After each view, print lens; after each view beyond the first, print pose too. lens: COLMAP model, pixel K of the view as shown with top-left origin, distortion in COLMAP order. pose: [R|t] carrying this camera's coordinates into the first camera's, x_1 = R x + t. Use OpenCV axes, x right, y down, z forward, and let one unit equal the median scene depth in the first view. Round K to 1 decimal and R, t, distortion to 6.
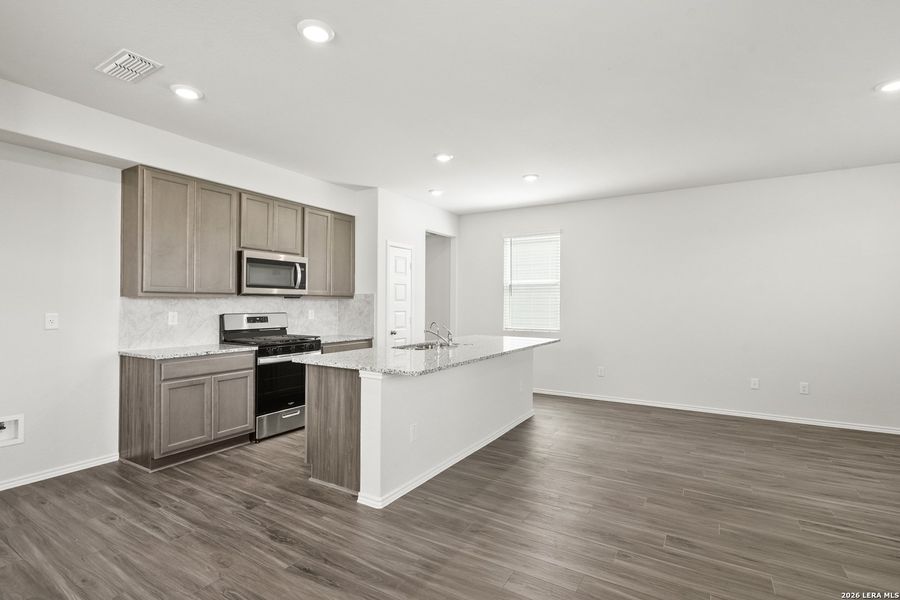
lens RADIAL K [[426.5, 0, 452.5], [0, 426.5, 300.9], [0, 0, 1]] dist [0.003508, 0.000564]
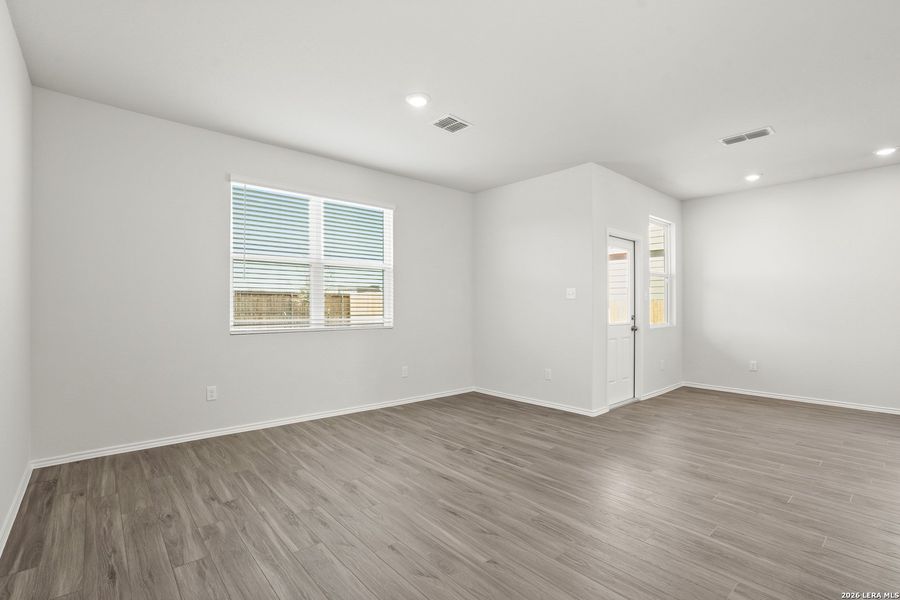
lens RADIAL K [[418.1, 0, 449.7], [0, 418.1, 307.2], [0, 0, 1]] dist [-0.052918, 0.024169]
pose [[-0.953389, -0.002525, 0.301735, 0.422560], [-0.004126, 0.999981, -0.004671, 0.043427], [-0.301717, -0.005698, -0.953380, 1.408508]]
